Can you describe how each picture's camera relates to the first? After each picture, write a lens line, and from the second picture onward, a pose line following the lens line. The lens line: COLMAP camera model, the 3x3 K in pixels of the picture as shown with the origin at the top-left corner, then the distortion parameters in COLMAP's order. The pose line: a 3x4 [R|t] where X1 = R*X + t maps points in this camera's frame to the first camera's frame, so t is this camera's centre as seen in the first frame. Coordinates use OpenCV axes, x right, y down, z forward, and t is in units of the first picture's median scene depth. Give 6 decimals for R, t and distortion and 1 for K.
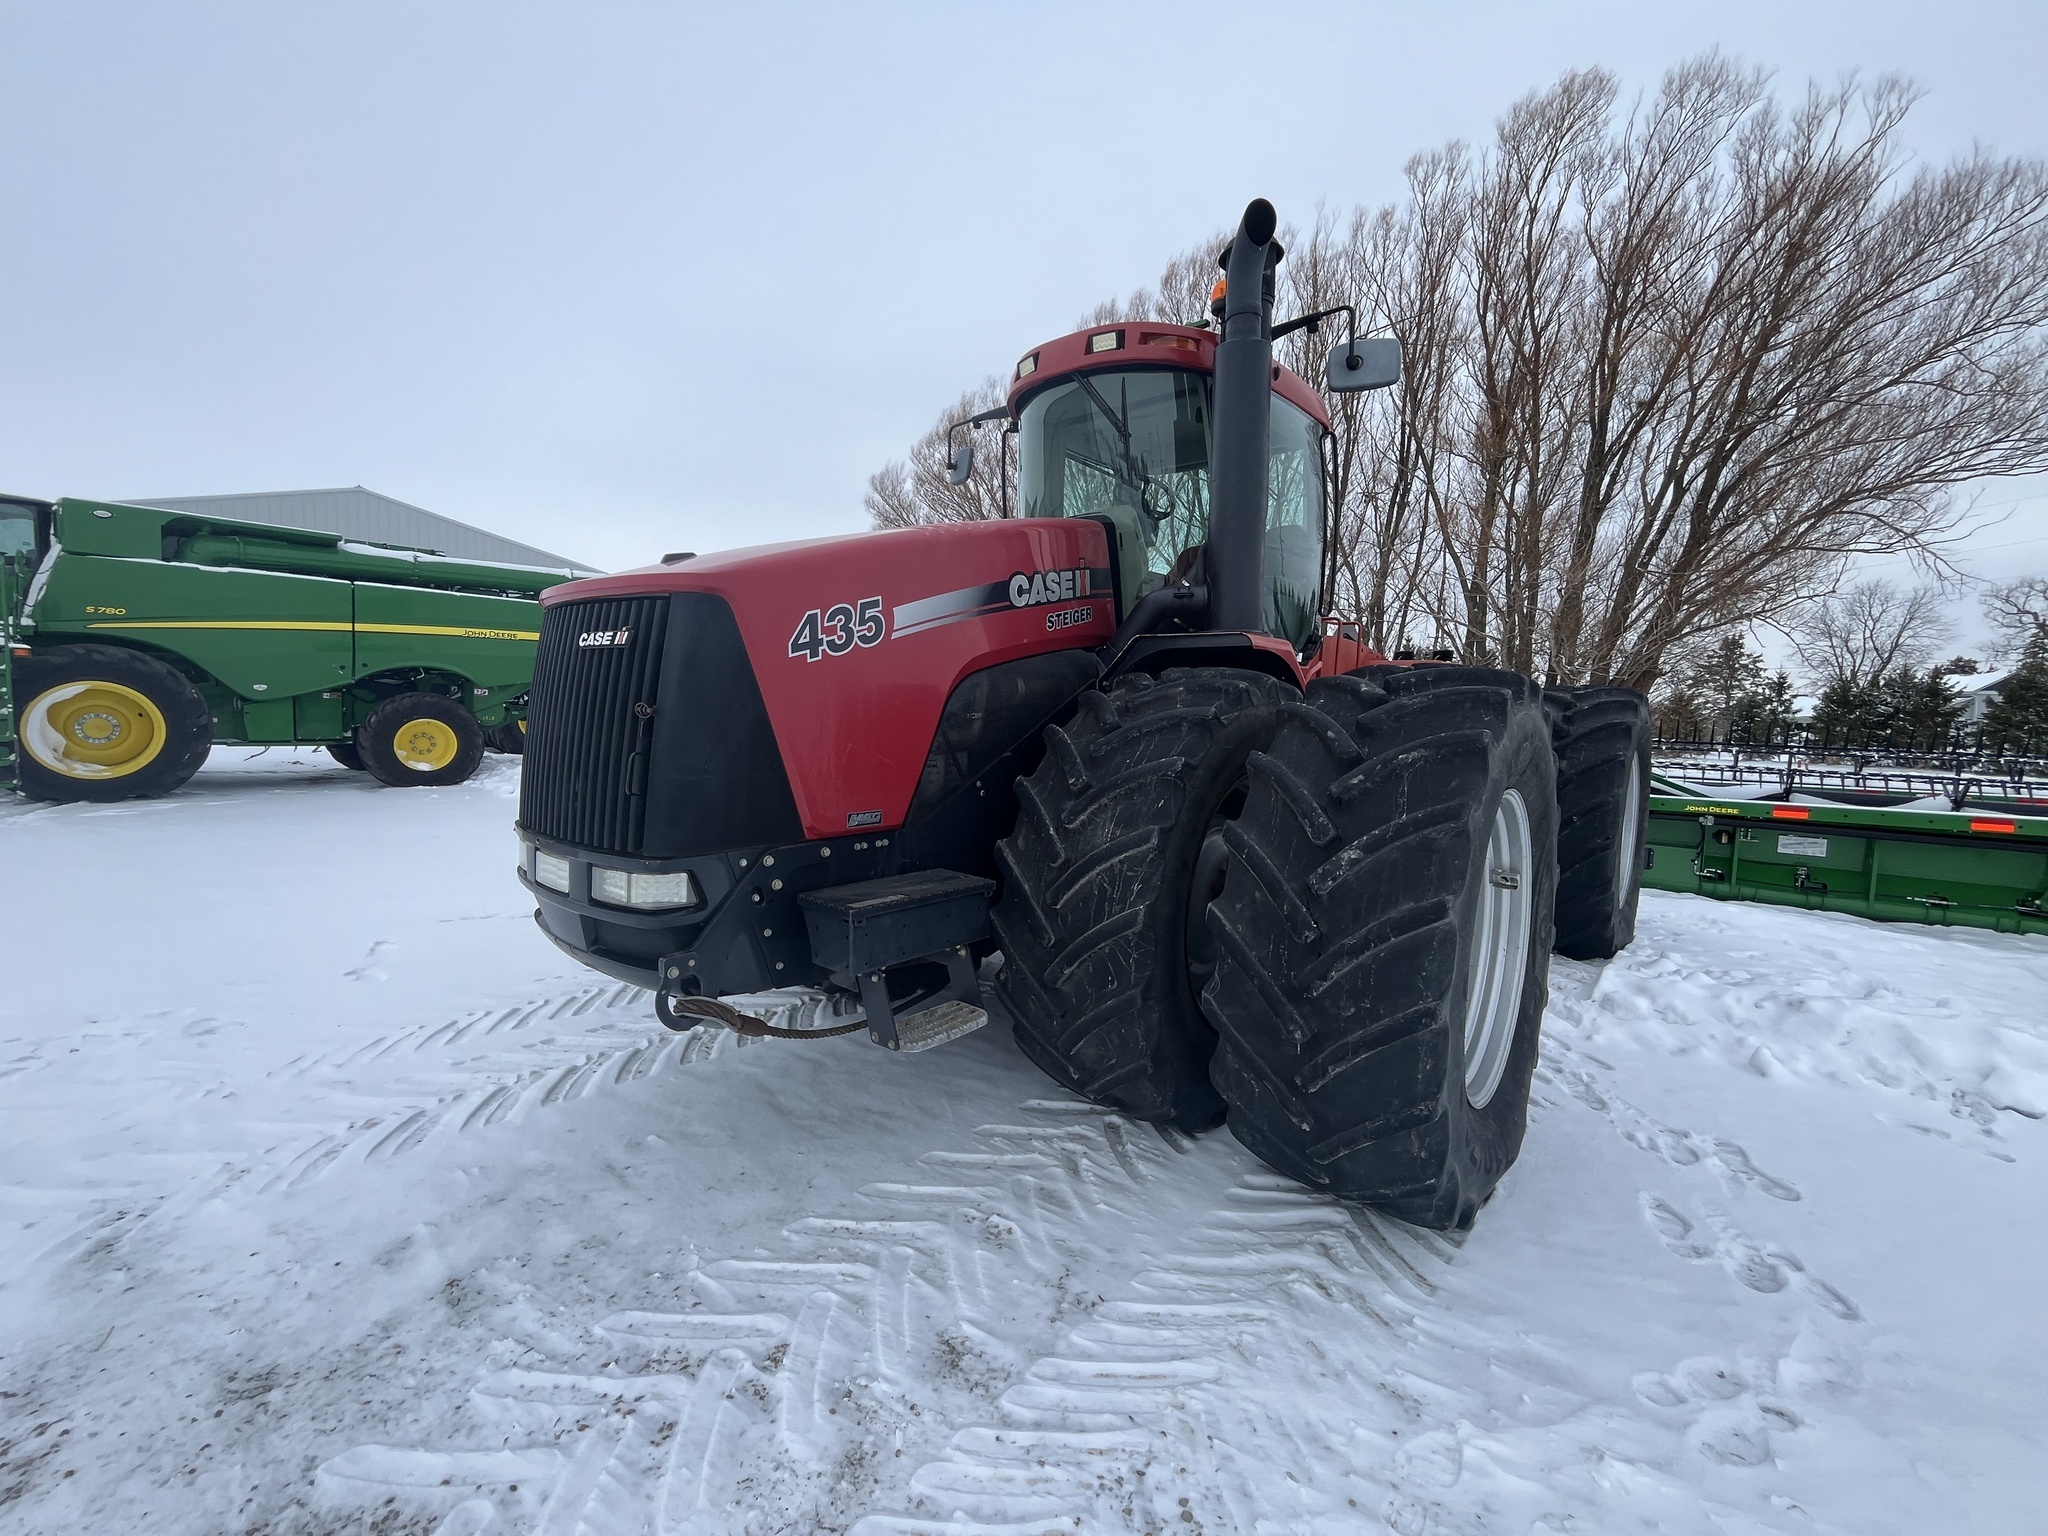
lens RADIAL K [[857.2, 0, 1024.0], [0, 857.2, 768.0], [0, 0, 1]] dist [-0.001656, -0.001016]
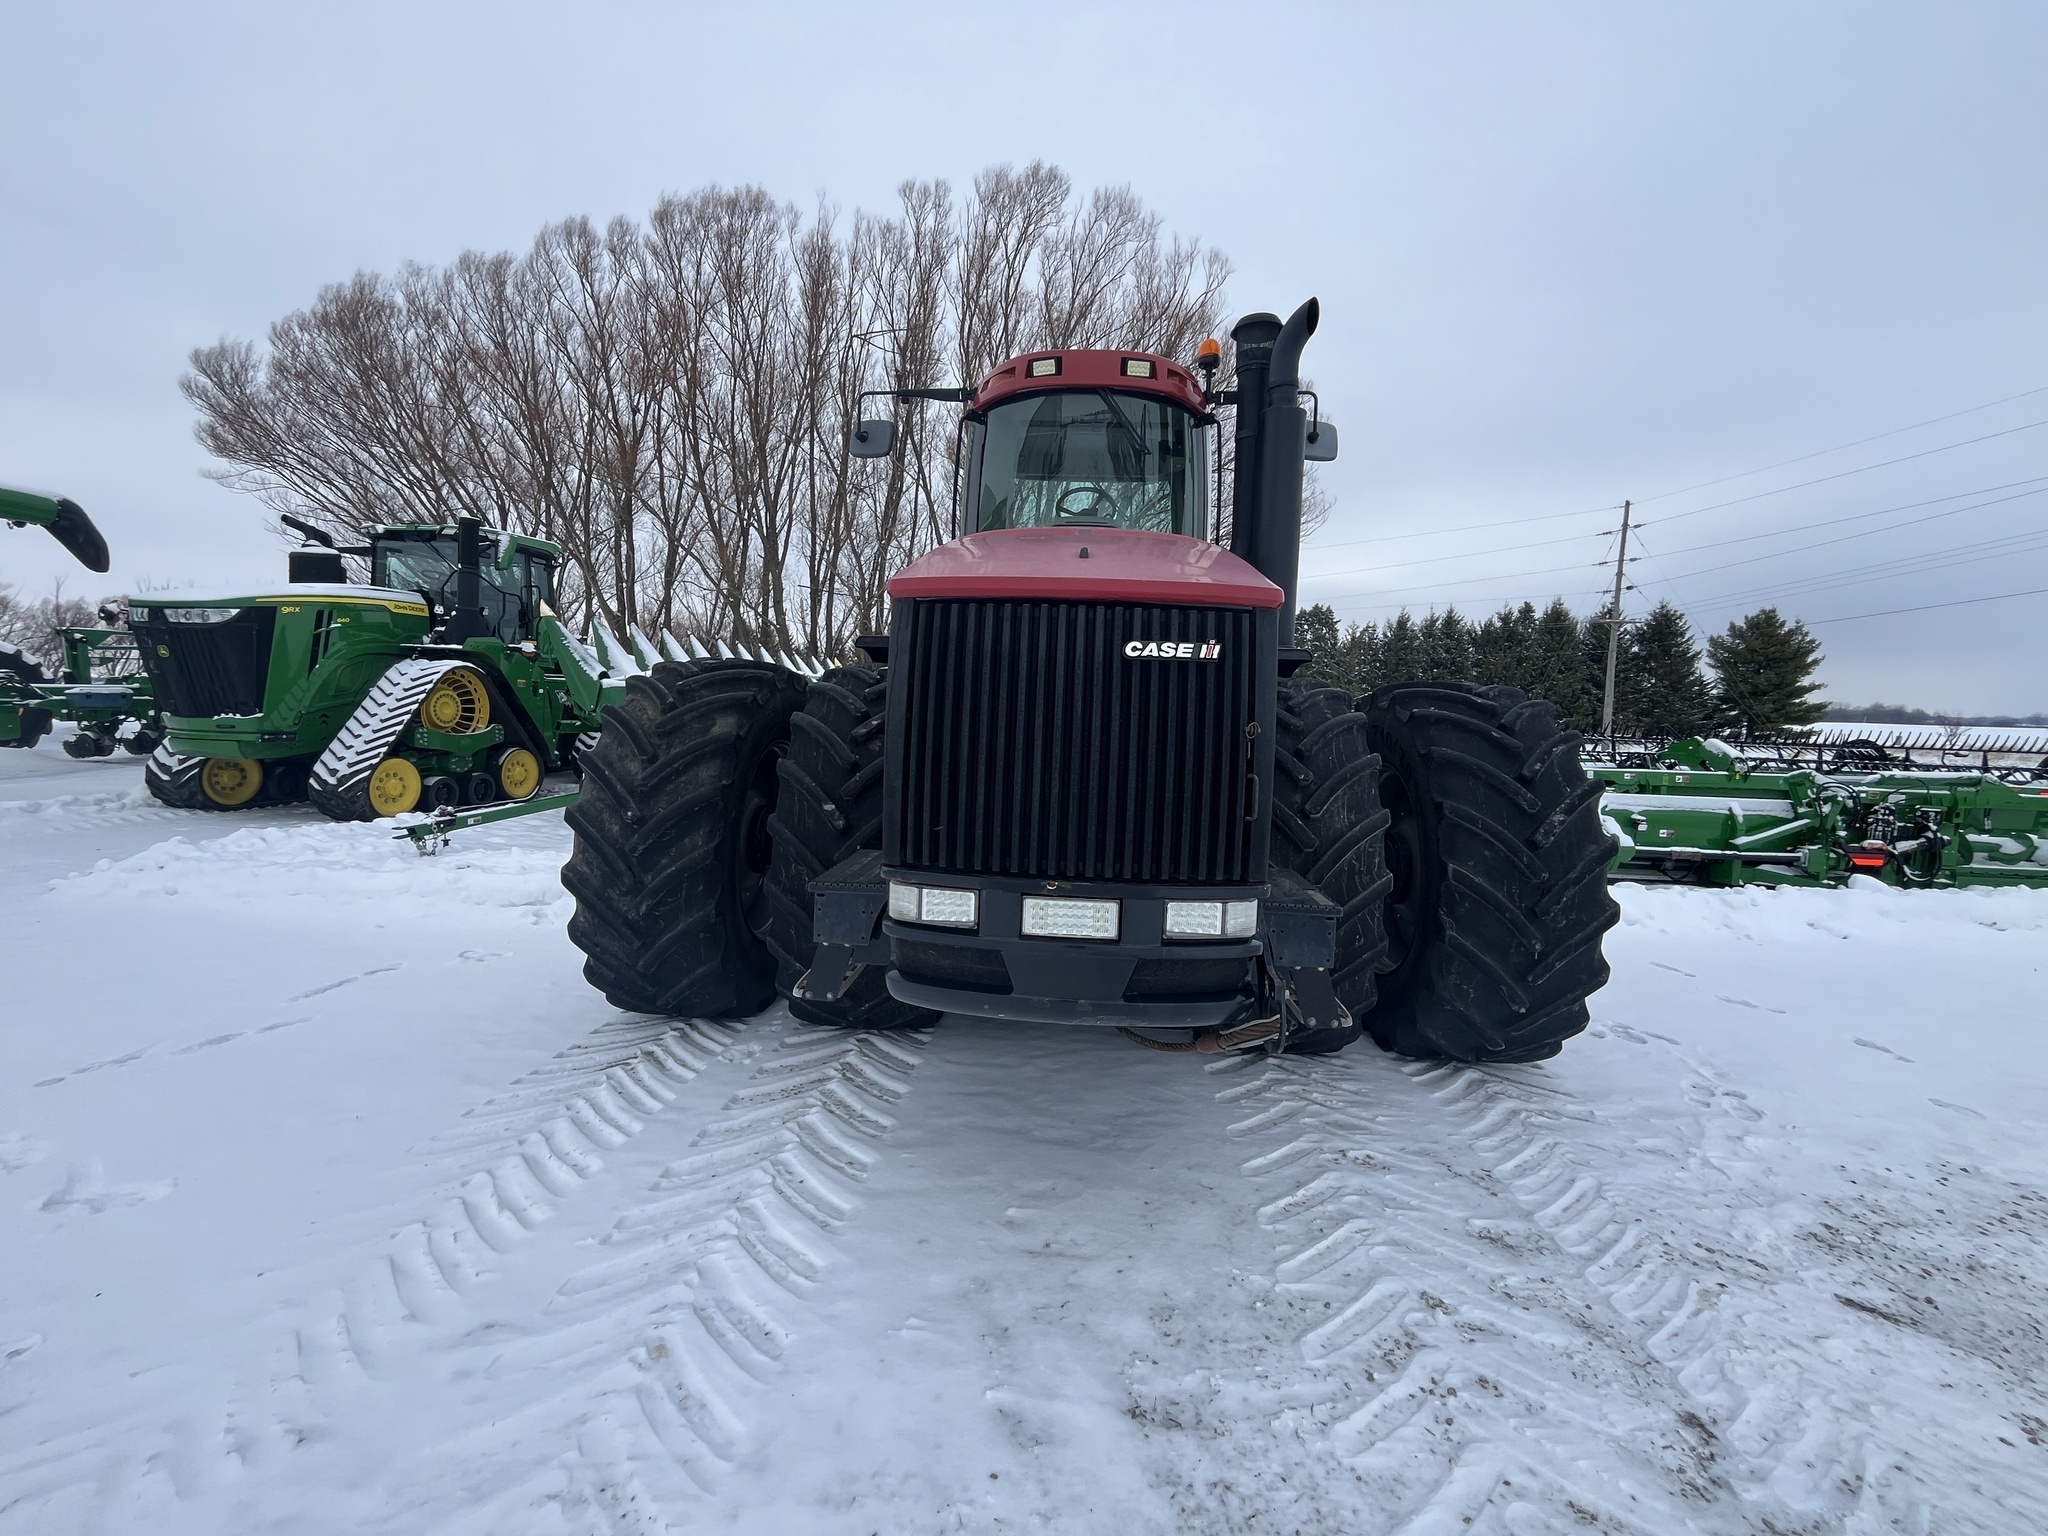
lens RADIAL K [[857.2, 0, 1024.0], [0, 857.2, 768.0], [0, 0, 1]] dist [-0.001656, -0.001016]
pose [[0.787919, -0.049472, 0.613788, -1.008865], [0.032546, 0.998720, 0.038718, -0.057633], [-0.614918, -0.010530, 0.788521, 0.330804]]
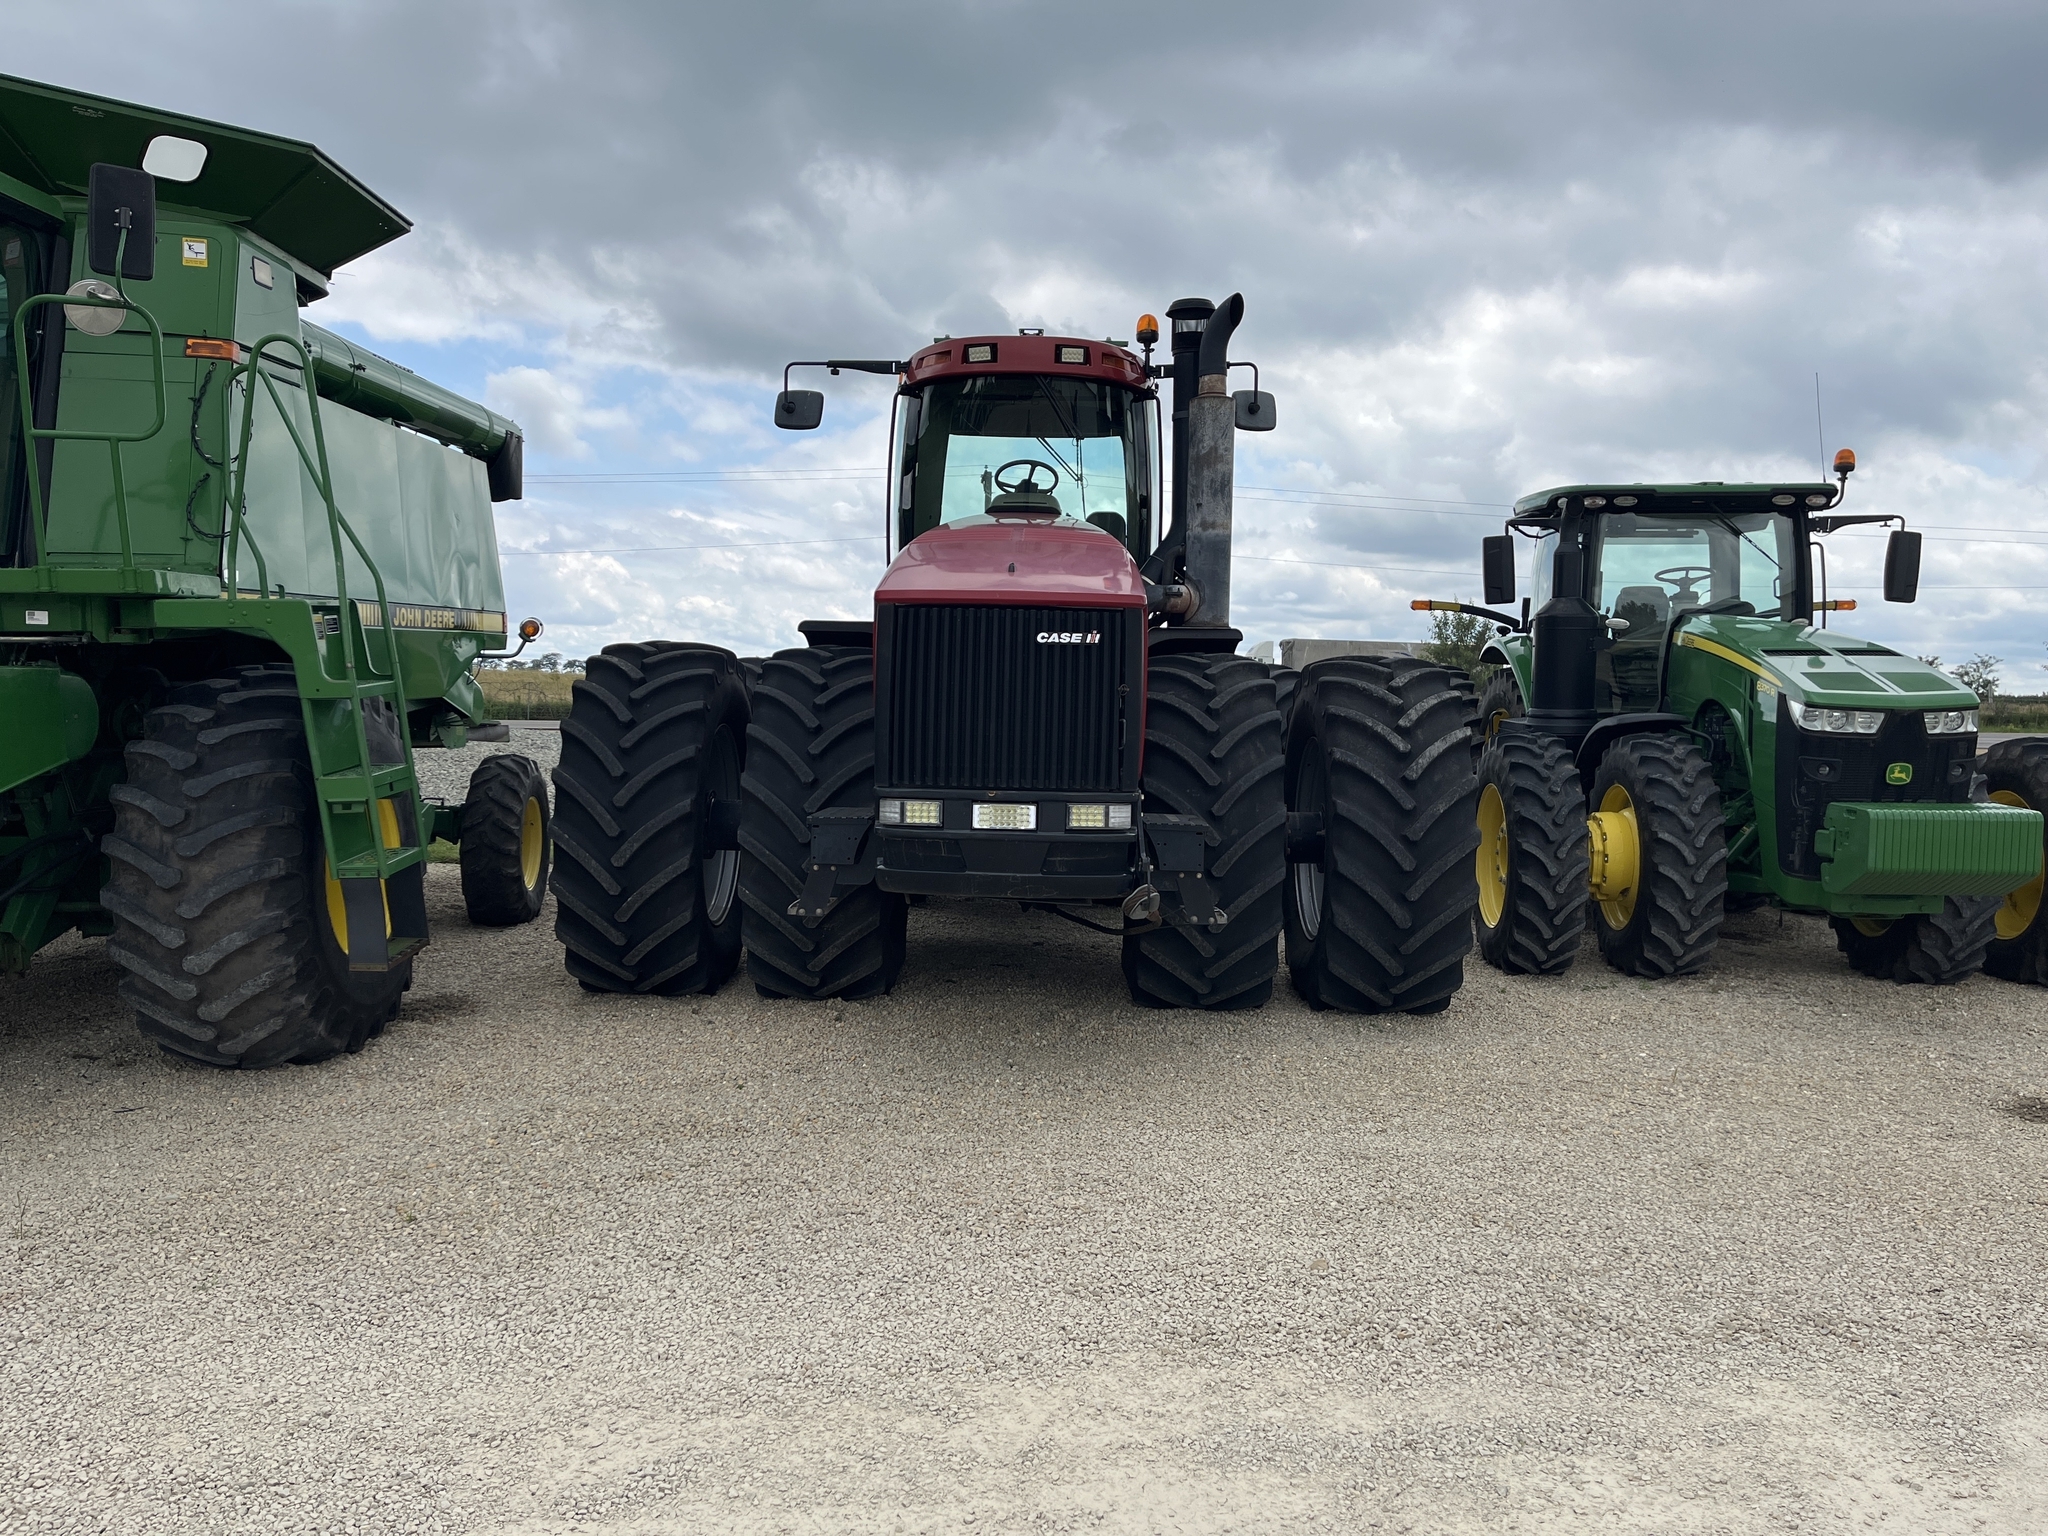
lens RADIAL K [[1597.1, 0, 1024.0], [0, 1597.1, 768.0], [0, 0, 1]] dist [0.116687, -0.165571]
pose [[0.759949, -0.038067, 0.648867, -1.898787], [0.051135, 0.998691, -0.001300, 0.048272], [-0.647968, 0.034168, 0.760900, -0.763394]]
